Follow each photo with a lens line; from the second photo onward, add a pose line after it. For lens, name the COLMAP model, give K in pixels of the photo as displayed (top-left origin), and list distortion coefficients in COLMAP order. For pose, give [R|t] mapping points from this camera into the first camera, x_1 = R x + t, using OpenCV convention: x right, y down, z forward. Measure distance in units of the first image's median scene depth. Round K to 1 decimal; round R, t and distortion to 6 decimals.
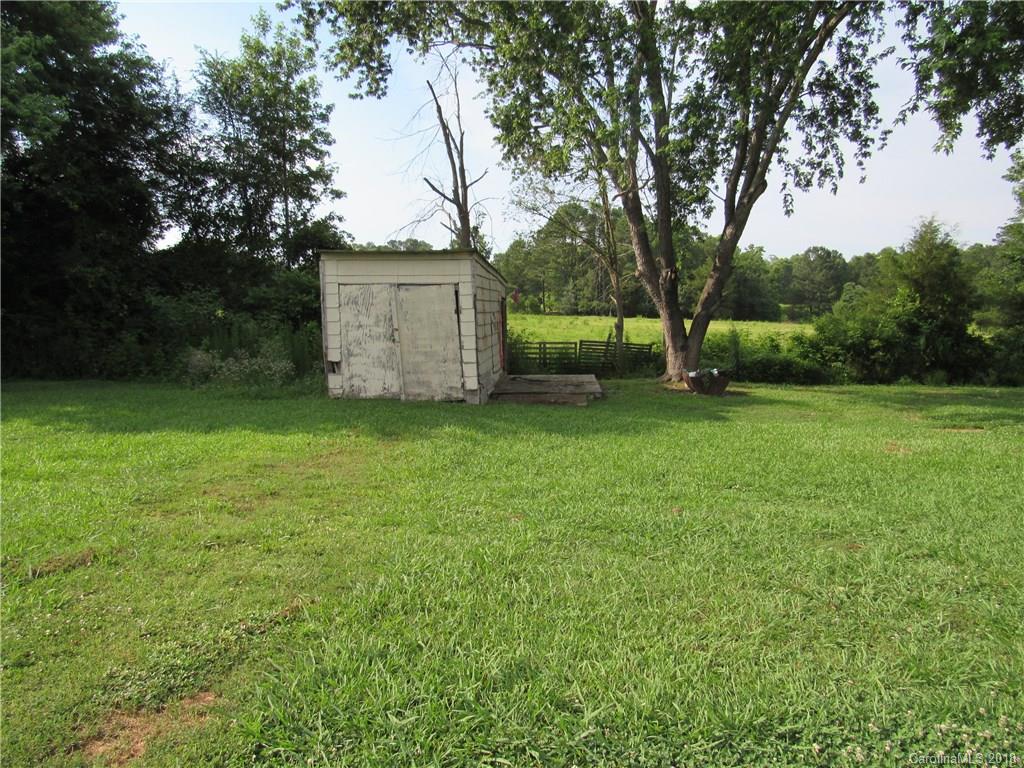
lens RADIAL K [[728.5, 0, 512.0], [0, 728.5, 384.0], [0, 0, 1]] dist [-0.036869, 0.018122]
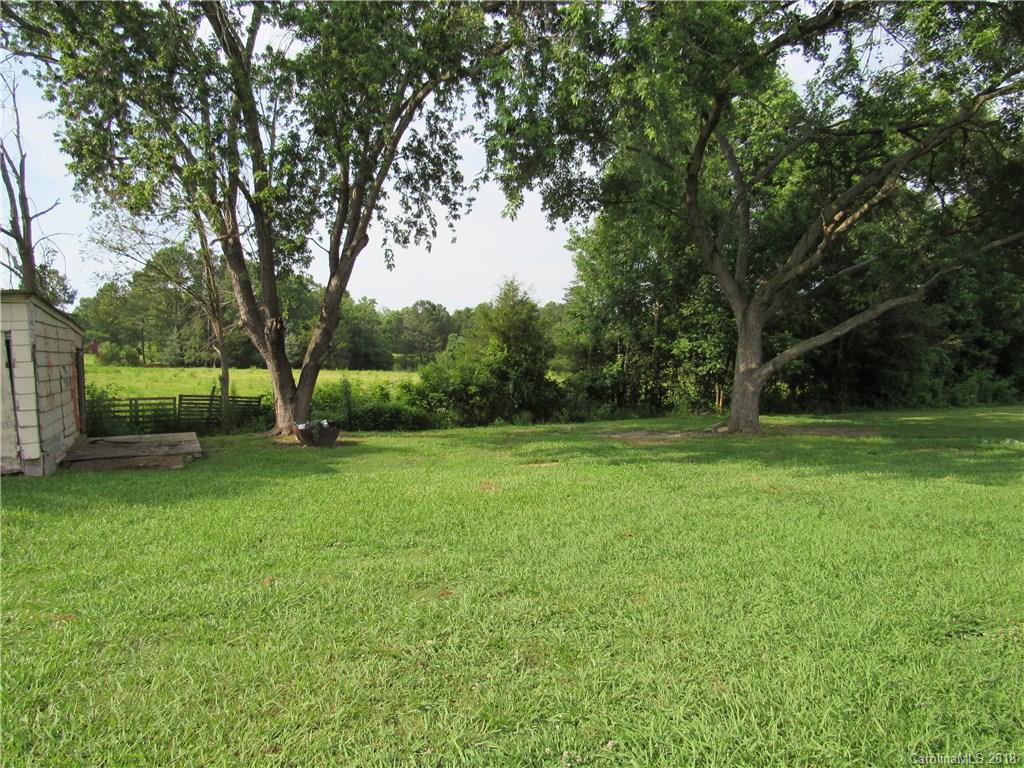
lens RADIAL K [[728.5, 0, 512.0], [0, 728.5, 384.0], [0, 0, 1]] dist [-0.036869, 0.018122]
pose [[0.871468, -0.022973, 0.489915, 0.018996], [0.056441, 0.996964, -0.053648, -0.002179], [-0.487195, 0.074404, 0.870118, 0.014051]]
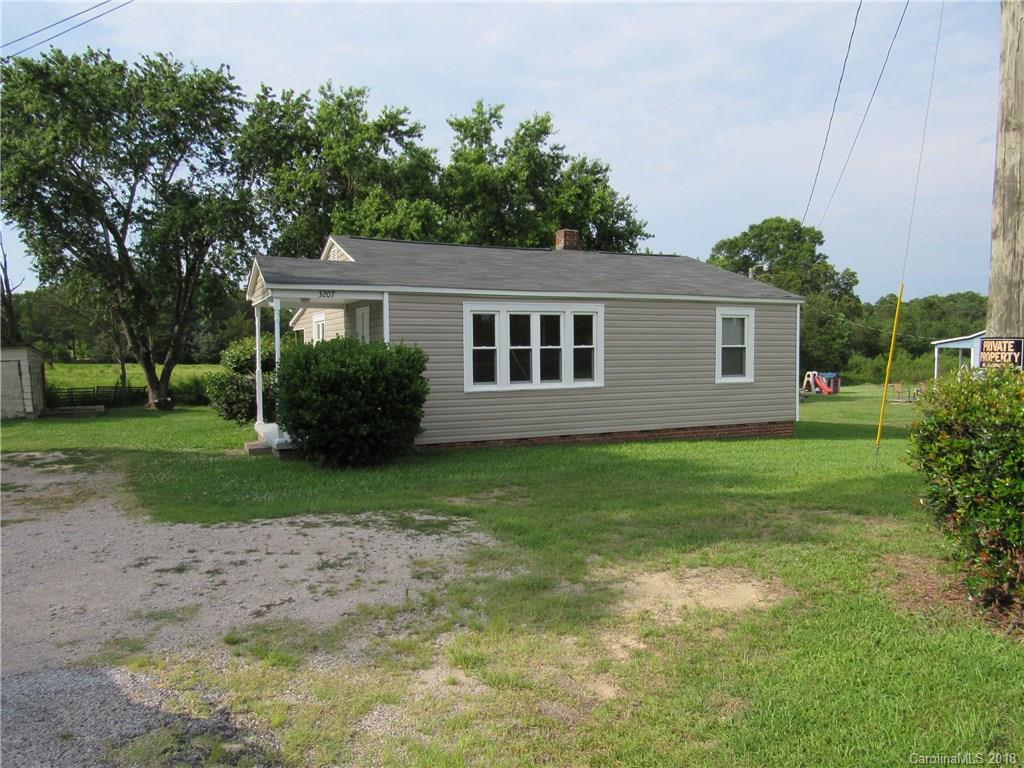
lens RADIAL K [[728.5, 0, 512.0], [0, 728.5, 384.0], [0, 0, 1]] dist [-0.036869, 0.018122]
pose [[0.832337, -0.035424, 0.553136, -0.036223], [0.066457, 0.997134, -0.036144, 0.079286], [-0.550271, 0.066844, 0.832306, -1.230214]]
